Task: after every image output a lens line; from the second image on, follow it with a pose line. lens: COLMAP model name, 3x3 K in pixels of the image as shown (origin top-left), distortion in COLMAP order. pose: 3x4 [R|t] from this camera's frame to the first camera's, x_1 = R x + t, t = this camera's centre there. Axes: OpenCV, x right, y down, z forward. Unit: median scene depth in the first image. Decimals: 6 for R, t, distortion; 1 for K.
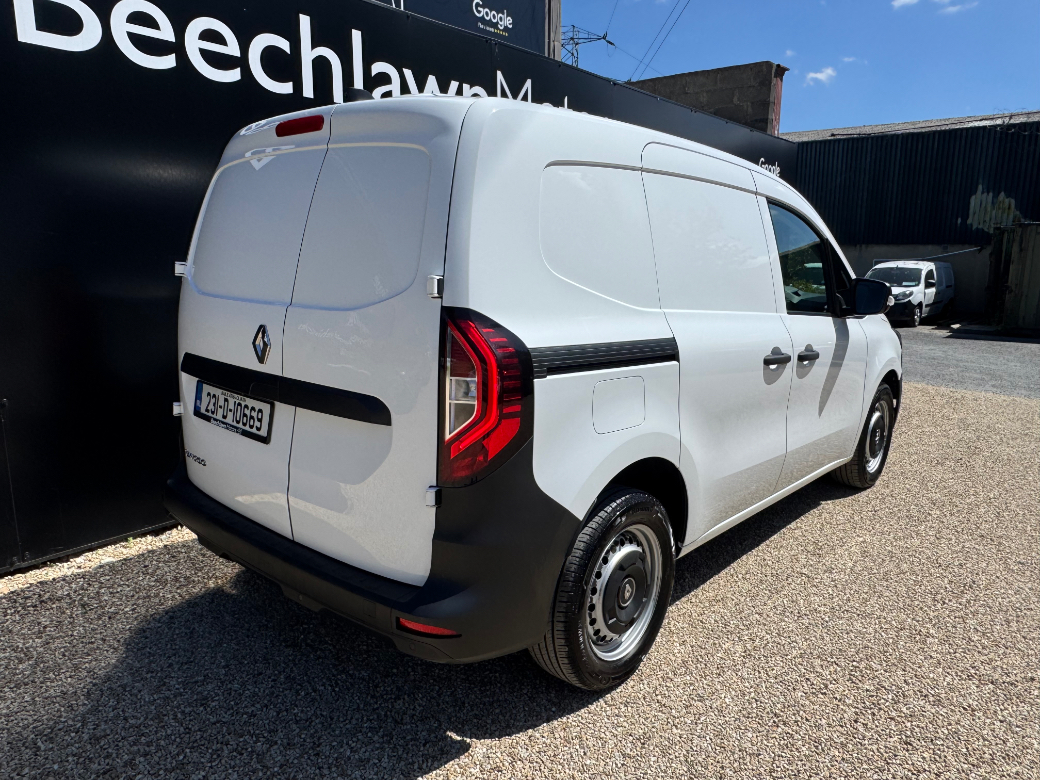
lens RADIAL K [[724.2, 0, 525.7], [0, 724.2, 390.0], [0, 0, 1]] dist [-0.005309, -0.000390]
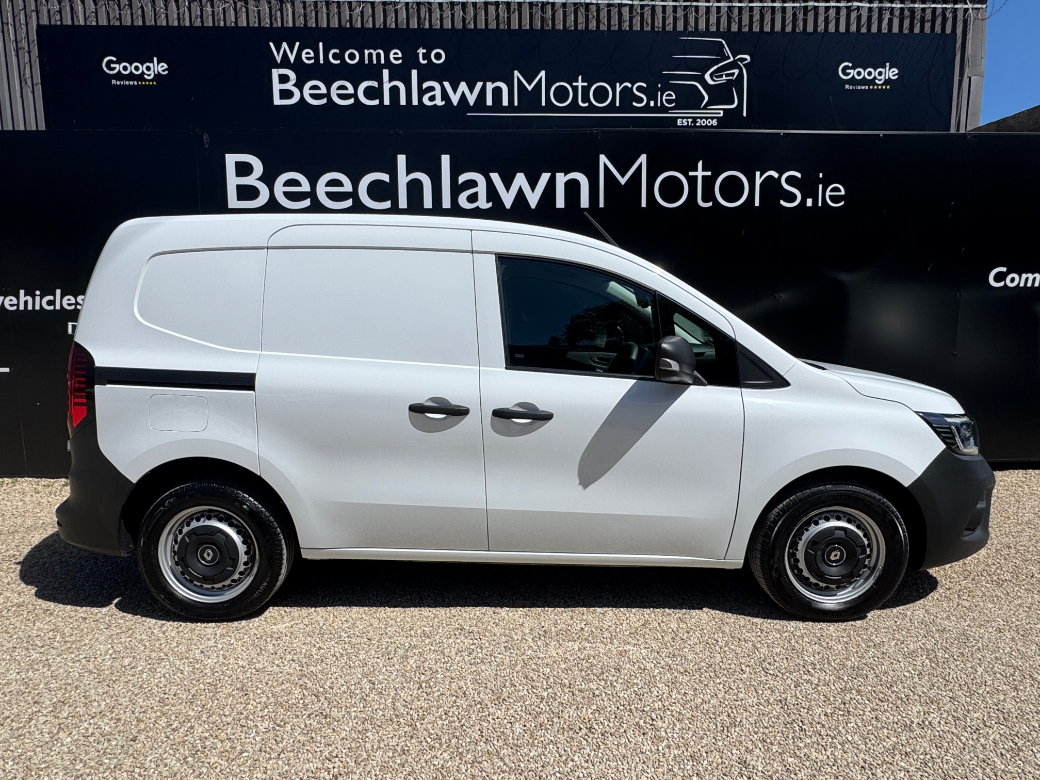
lens RADIAL K [[626.9, 0, 522.9], [0, 626.9, 387.8], [0, 0, 1]] dist [-0.002586, -0.000357]
pose [[0.656829, 0.079584, -0.749828, 0.342000], [-0.135244, 0.990723, -0.013318, -0.024044], [0.741812, 0.110157, 0.661499, 0.153146]]
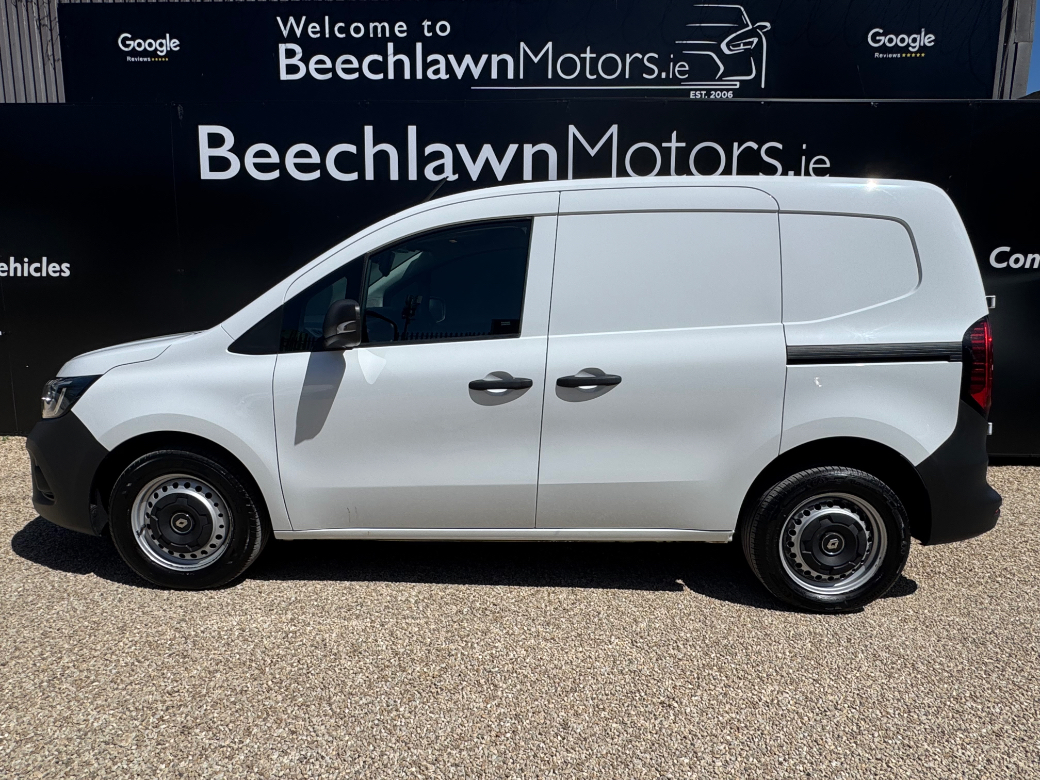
lens RADIAL K [[640.2, 0, 520.0], [0, 640.2, 390.0], [0, 0, 1]] dist [-0.003332, 0.000837]
pose [[0.592718, 0.115287, -0.797116, 0.391237], [-0.162946, 0.986401, 0.021501, -0.025025], [0.788755, 0.117143, 0.603443, 0.205234]]
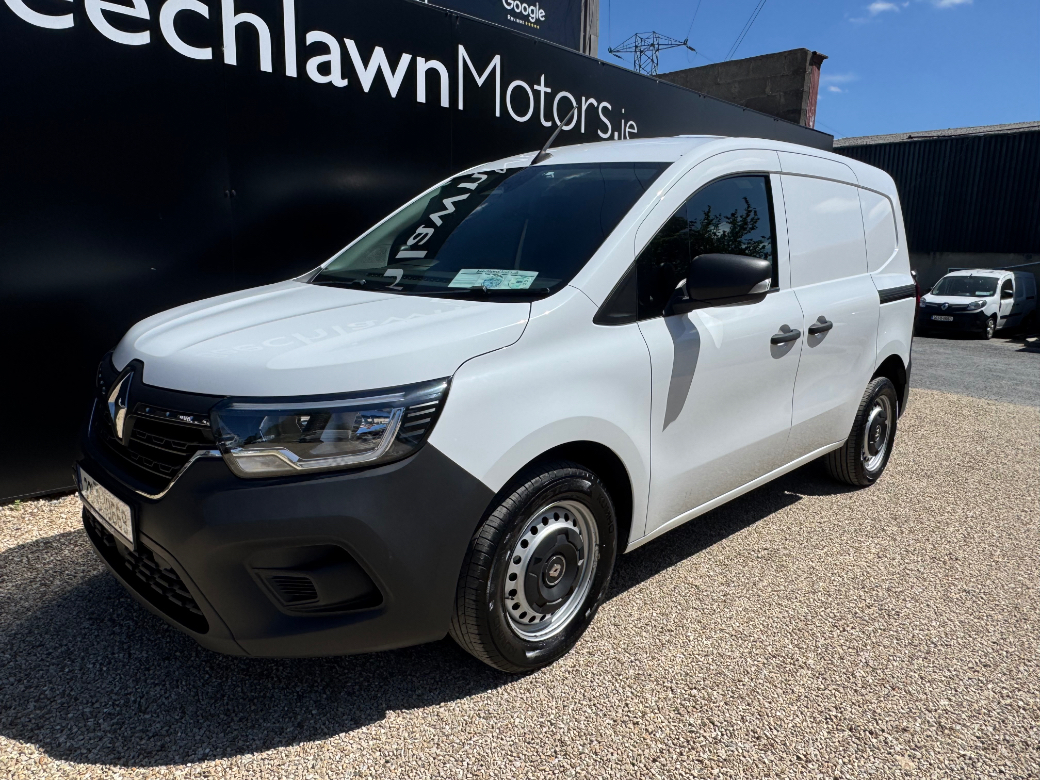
lens RADIAL K [[707.3, 0, 520.0], [0, 707.3, 390.0], [0, 0, 1]] dist [-0.002216, 0.000472]
pose [[0.992783, 0.041416, -0.112548, 0.087233], [-0.041671, 0.999131, 0.000088, 0.008159], [0.112454, 0.004602, 0.993646, 0.038049]]
